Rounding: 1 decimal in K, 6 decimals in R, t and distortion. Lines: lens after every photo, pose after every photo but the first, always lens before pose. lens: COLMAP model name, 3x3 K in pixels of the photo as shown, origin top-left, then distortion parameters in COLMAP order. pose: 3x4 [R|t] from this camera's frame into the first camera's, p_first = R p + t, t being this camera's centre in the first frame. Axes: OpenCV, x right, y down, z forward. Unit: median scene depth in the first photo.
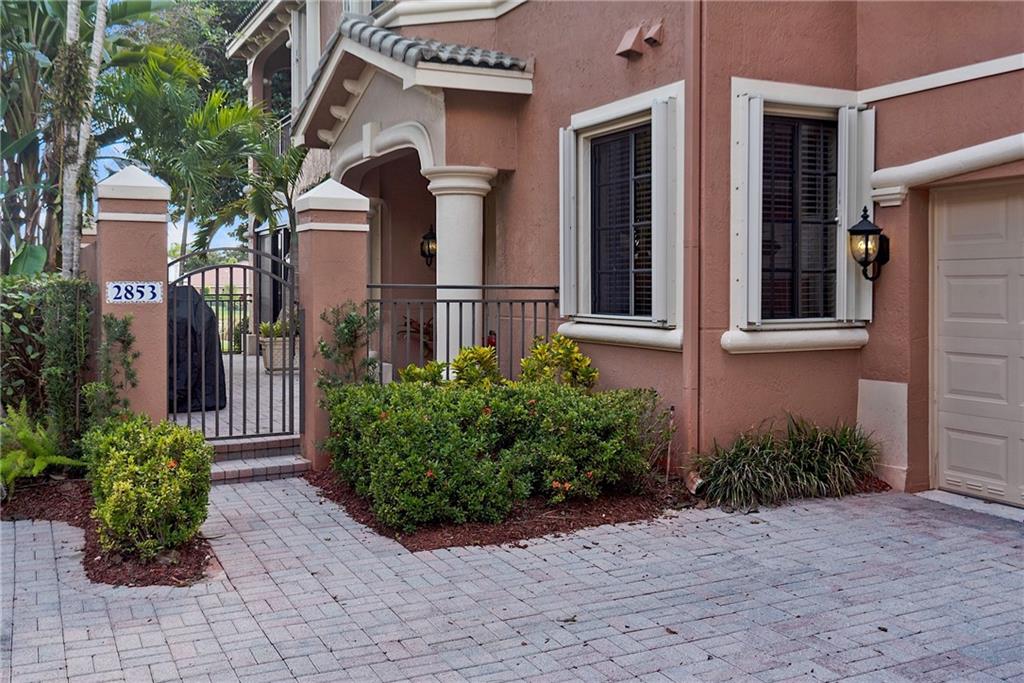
lens RADIAL K [[953.7, 0, 512.0], [0, 953.7, 341.5], [0, 0, 1]] dist [0.069293, -0.002386]
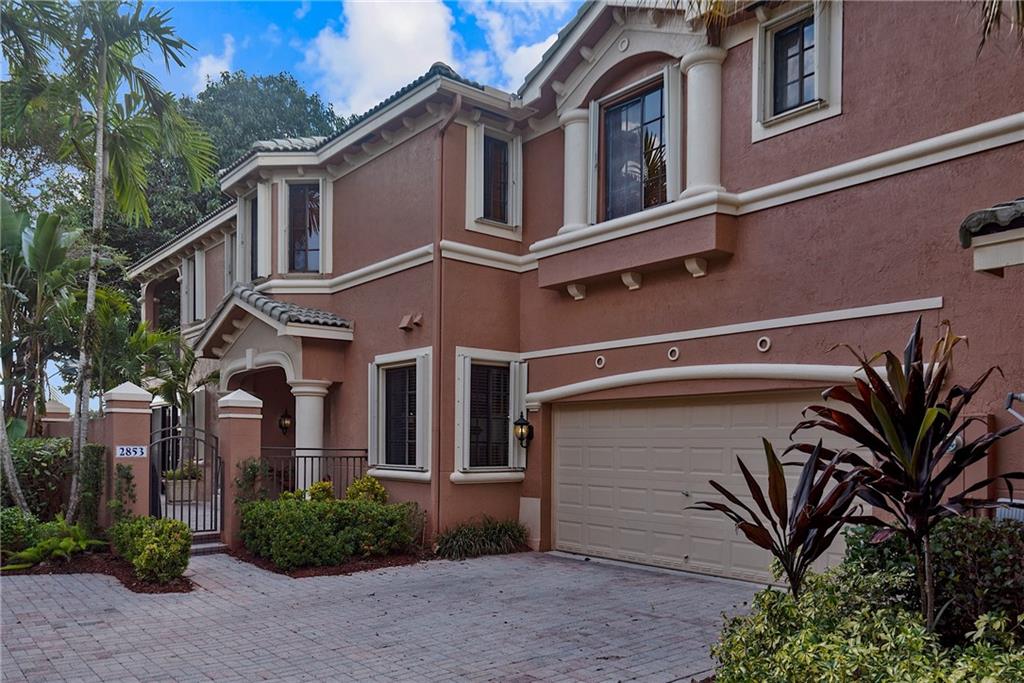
lens RADIAL K [[763.4, 0, 509.7], [0, 763.4, 442.0], [0, 0, 1]] dist [0.003619, 0.000758]
pose [[0.972531, 0.009416, 0.232584, -0.029851], [0.004885, 0.998136, -0.060835, 0.021276], [-0.232723, 0.060300, 0.970672, -0.543217]]
